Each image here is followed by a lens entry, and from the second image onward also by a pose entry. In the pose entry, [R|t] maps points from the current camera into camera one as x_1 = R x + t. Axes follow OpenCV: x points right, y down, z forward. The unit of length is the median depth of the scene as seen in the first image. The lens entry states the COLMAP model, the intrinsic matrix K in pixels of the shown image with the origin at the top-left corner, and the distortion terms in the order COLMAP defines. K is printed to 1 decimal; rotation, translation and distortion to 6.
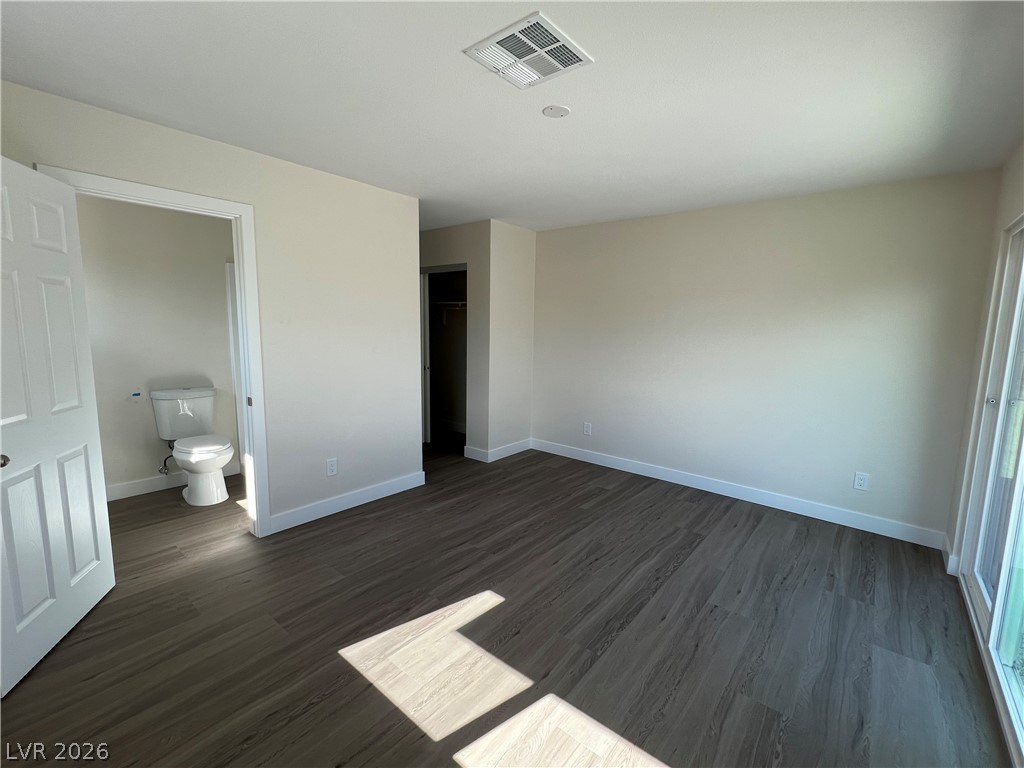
lens RADIAL K [[449.9, 0, 512.9], [0, 449.9, 381.4], [0, 0, 1]] dist [-0.001566, 0.000623]
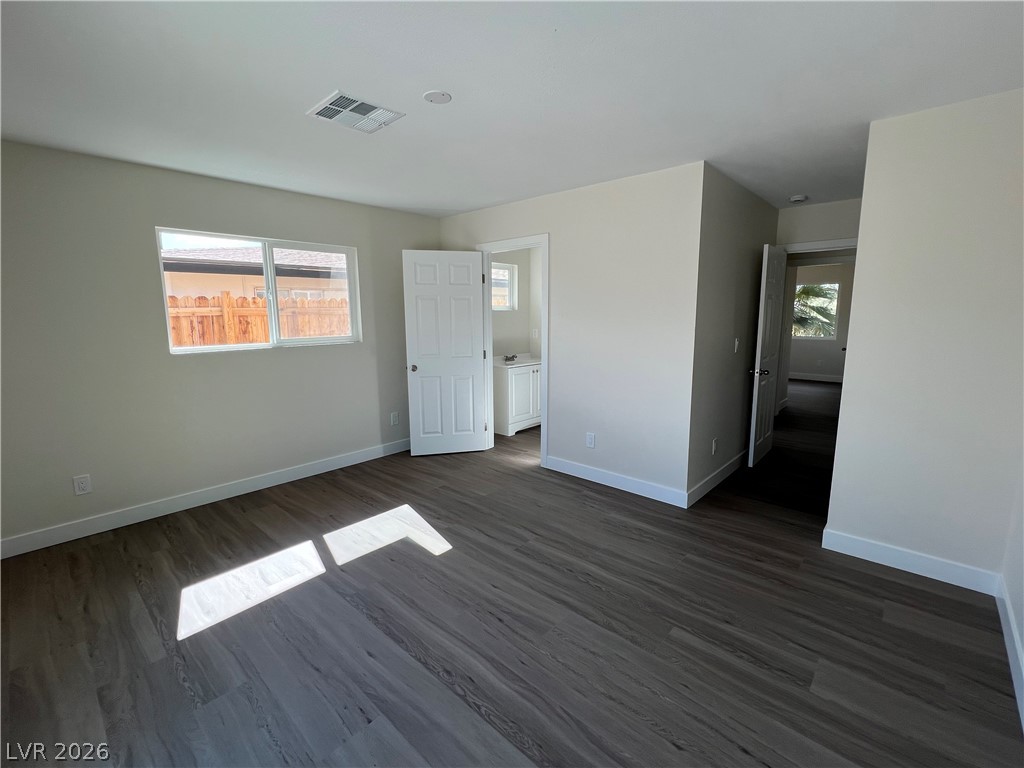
lens RADIAL K [[449.9, 0, 512.9], [0, 449.9, 381.4], [0, 0, 1]] dist [-0.001566, 0.000623]
pose [[-0.048533, 0.131577, -0.990117, 1.002043], [-0.121700, 0.983121, 0.136612, -0.126291], [0.991380, 0.127128, -0.031701, 1.114978]]
